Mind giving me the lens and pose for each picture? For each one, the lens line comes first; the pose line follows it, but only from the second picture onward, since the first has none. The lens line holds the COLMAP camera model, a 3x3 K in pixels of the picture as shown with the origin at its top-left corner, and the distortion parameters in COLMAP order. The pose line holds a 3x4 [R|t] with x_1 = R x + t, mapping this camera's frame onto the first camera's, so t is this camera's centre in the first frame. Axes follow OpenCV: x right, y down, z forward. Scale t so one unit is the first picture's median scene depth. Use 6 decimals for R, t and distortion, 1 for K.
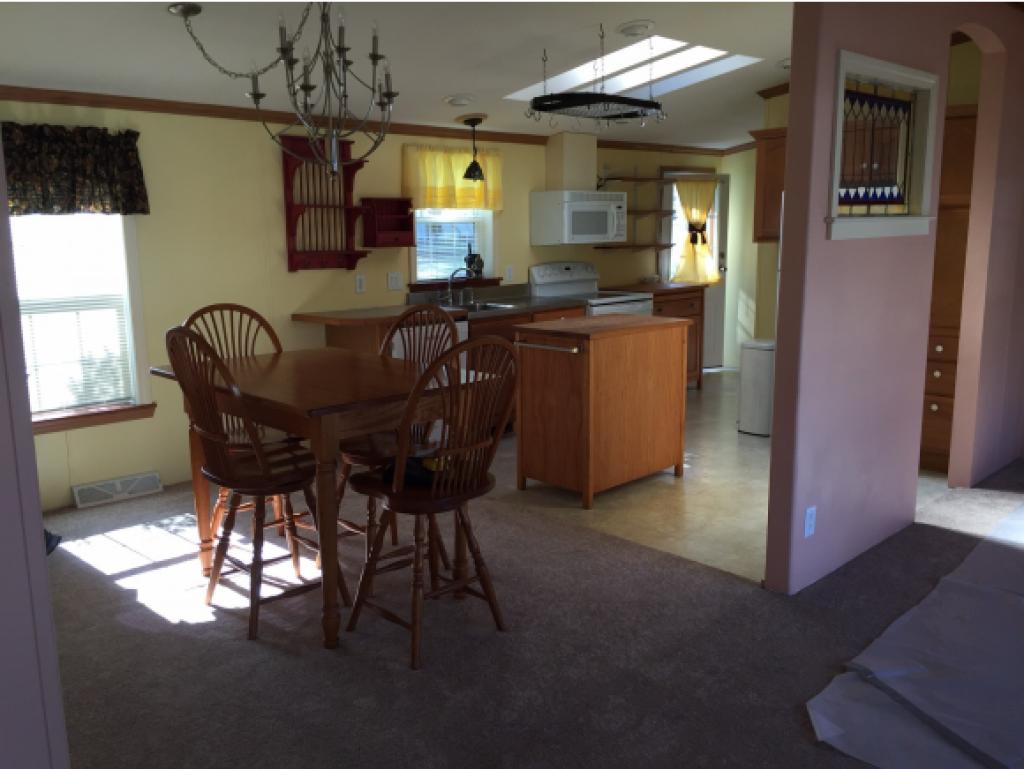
lens RADIAL K [[875.6, 0, 527.1], [0, 875.6, 387.9], [0, 0, 1]] dist [0.086464, -0.128740]
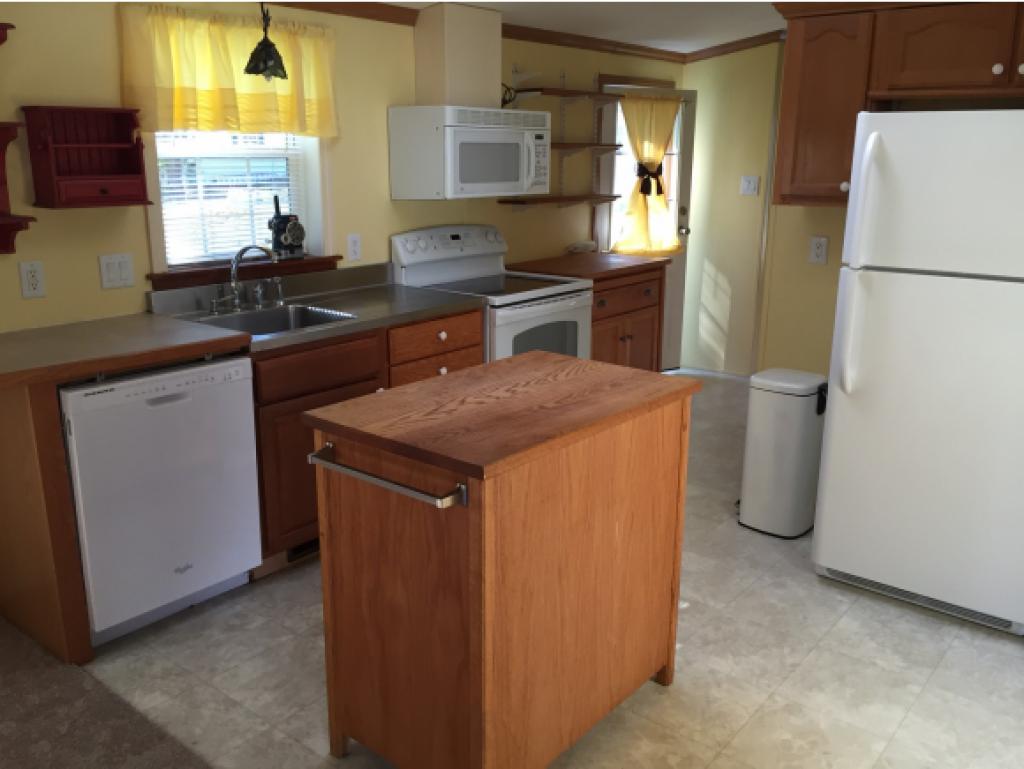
lens RADIAL K [[875.6, 0, 527.1], [0, 875.6, 387.9], [0, 0, 1]] dist [0.086464, -0.128740]
pose [[0.994534, -0.009231, 0.104005, 0.031871], [0.001204, 0.997032, 0.076980, -0.079586], [-0.104407, -0.076434, 0.991593, 0.384690]]
